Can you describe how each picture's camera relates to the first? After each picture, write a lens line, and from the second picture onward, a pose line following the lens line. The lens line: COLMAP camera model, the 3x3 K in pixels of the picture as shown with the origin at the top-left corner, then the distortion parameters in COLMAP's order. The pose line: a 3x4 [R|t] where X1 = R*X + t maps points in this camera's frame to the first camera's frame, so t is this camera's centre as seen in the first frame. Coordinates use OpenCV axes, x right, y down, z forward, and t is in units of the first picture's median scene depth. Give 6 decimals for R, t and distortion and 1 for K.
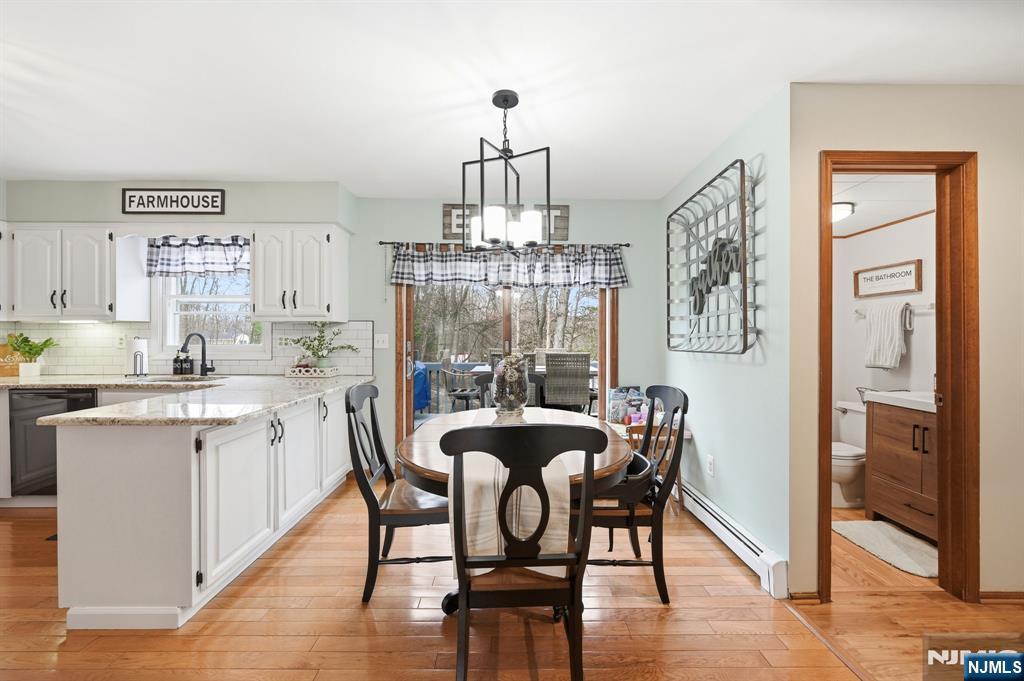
lens RADIAL K [[414.2, 0, 504.2], [0, 414.2, 338.6], [0, 0, 1]] dist [0.001031, 0.000859]
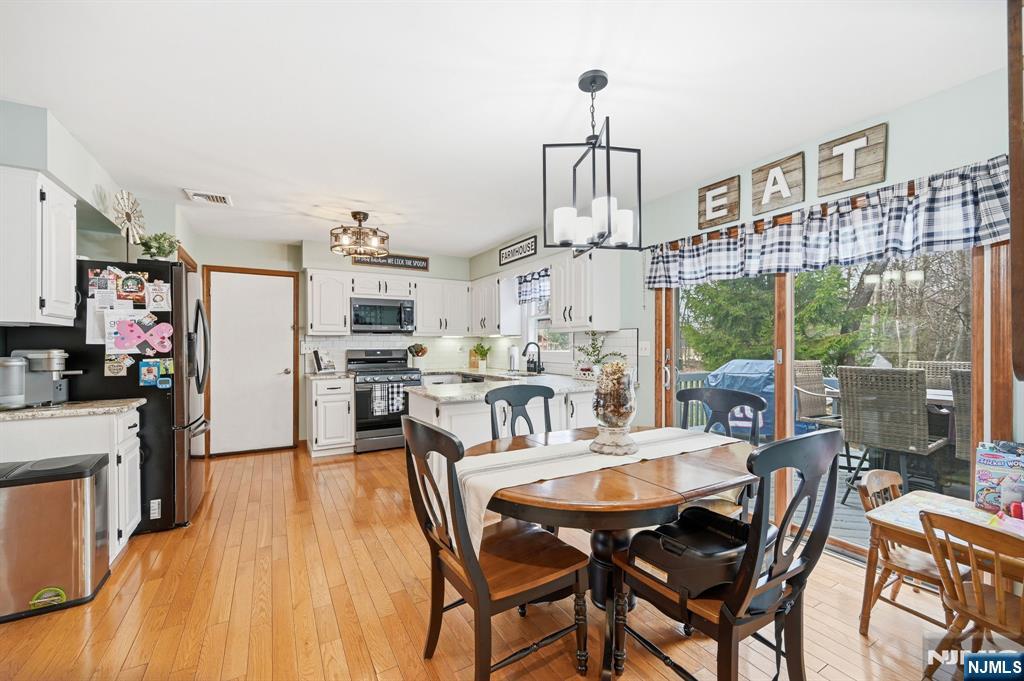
lens RADIAL K [[414.2, 0, 505.0], [0, 414.2, 350.7], [0, 0, 1]] dist [0.001031, 0.000859]
pose [[0.494397, 0.007504, -0.869204, 0.414332], [0.003082, 0.999941, 0.010385, 0.000577], [0.869231, -0.007814, 0.494345, 0.228014]]
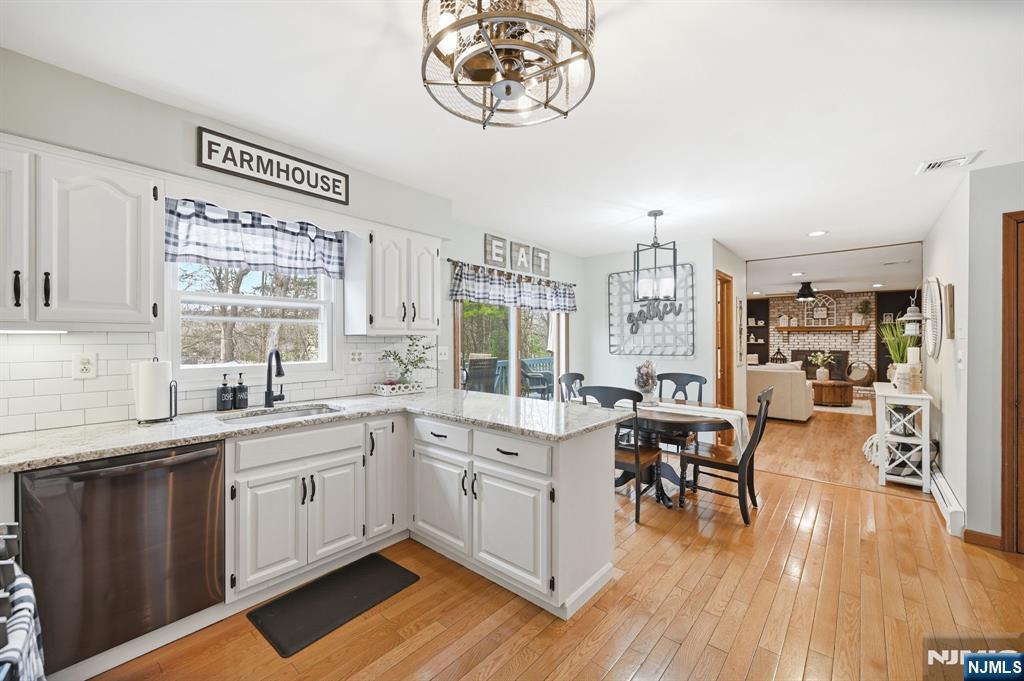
lens RADIAL K [[414.2, 0, 504.1], [0, 414.2, 337.4], [0, 0, 1]] dist [0.001031, 0.000859]
pose [[0.655163, 0.002334, 0.755484, -1.016412], [0.000363, 0.999994, -0.003404, -0.031213], [-0.755488, 0.002505, 0.655158, 0.208978]]
